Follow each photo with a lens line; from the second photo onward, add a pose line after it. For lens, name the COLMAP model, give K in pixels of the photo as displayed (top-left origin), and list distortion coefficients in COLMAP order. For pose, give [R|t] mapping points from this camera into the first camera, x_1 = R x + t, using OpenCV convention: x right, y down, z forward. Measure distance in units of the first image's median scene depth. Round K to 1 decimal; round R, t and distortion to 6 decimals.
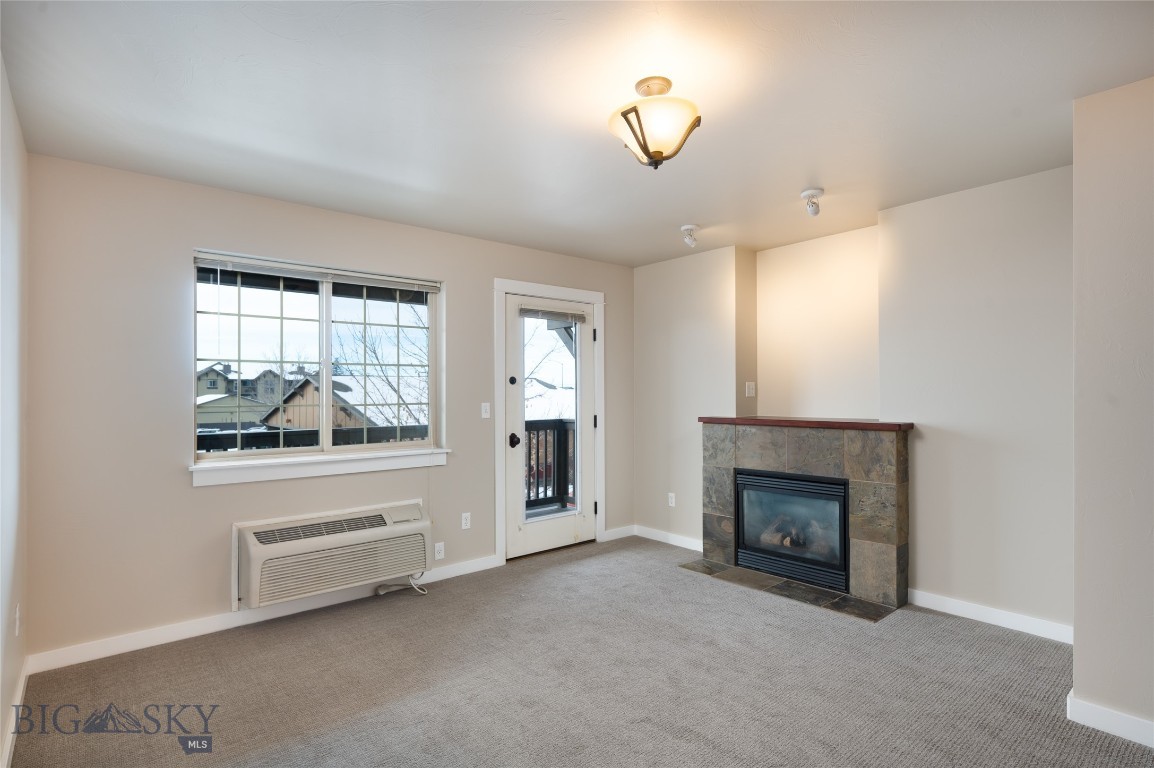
lens RADIAL K [[580.1, 0, 577.0], [0, 580.1, 384.0], [0, 0, 1]] dist [0.001300, 0.000058]
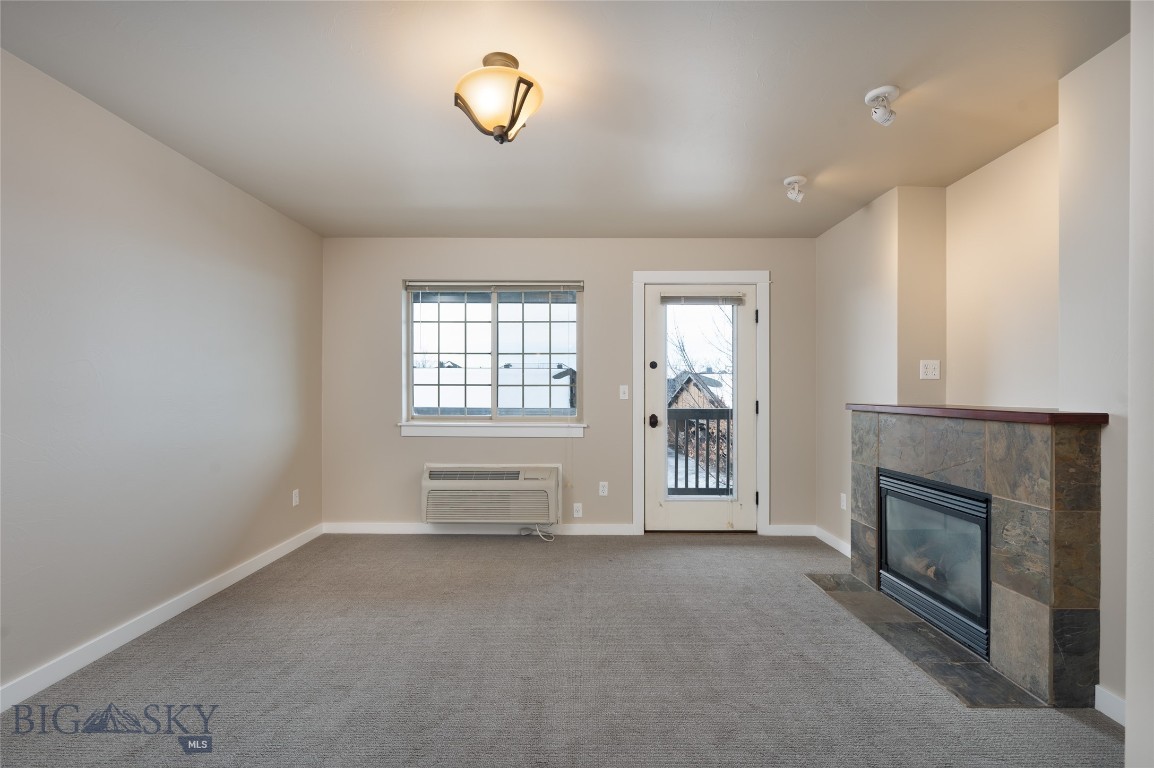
lens RADIAL K [[515.1, 0, 577.0], [0, 515.1, 384.0], [0, 0, 1]] dist [-0.000803, -0.000006]
pose [[0.761179, -0.000031, -0.648542, 0.423711], [0.001936, 0.999996, 0.002224, 0.028346], [0.648539, -0.002948, 0.761175, 0.197558]]
